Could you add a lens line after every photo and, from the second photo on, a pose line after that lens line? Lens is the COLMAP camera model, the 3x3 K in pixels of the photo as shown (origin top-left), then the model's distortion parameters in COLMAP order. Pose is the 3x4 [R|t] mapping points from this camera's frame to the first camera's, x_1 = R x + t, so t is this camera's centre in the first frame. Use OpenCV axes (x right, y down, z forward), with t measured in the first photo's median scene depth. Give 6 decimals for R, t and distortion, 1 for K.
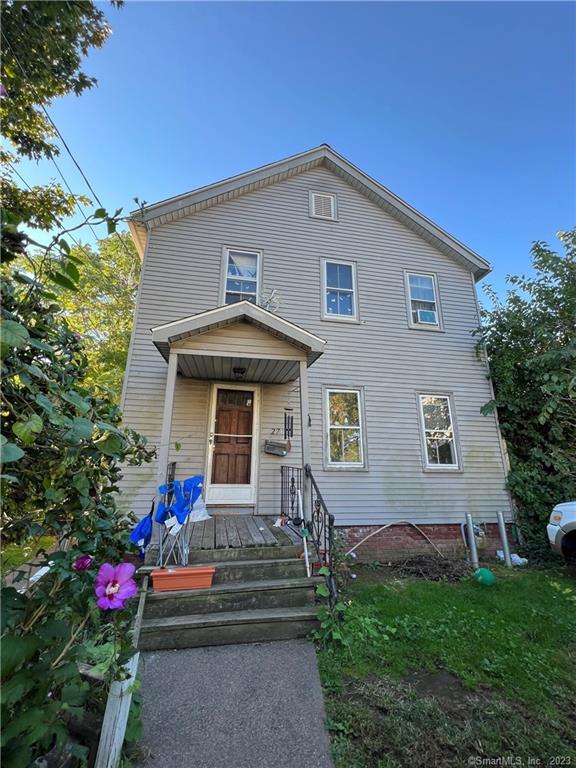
lens RADIAL K [[355.6, 0, 292.3], [0, 355.6, 377.9], [0, 0, 1]] dist [-0.001122, 0.000083]
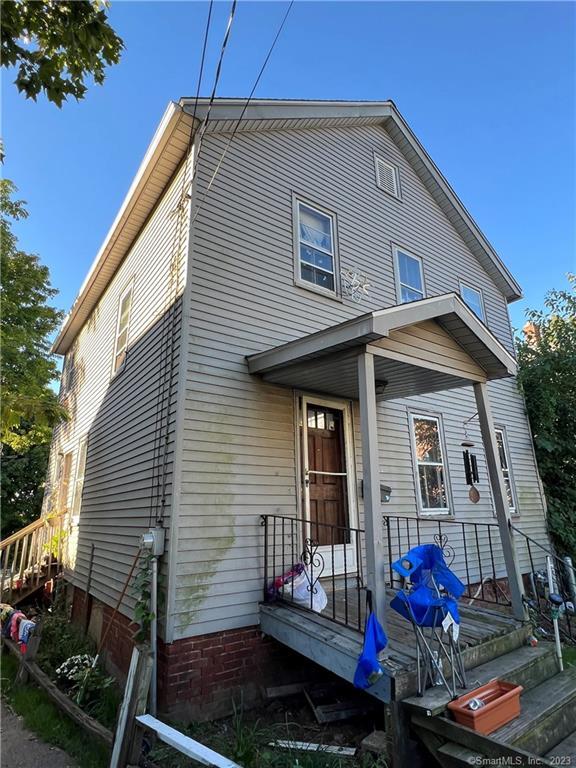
lens RADIAL K [[444.6, 0, 304.7], [0, 444.6, 381.1], [0, 0, 1]] dist [0.003048, -0.000983]
pose [[0.893484, 0.106384, 0.436314, -0.544103], [-0.104405, 0.994124, -0.028592, 0.011931], [-0.436792, -0.020006, 0.899340, 0.222869]]
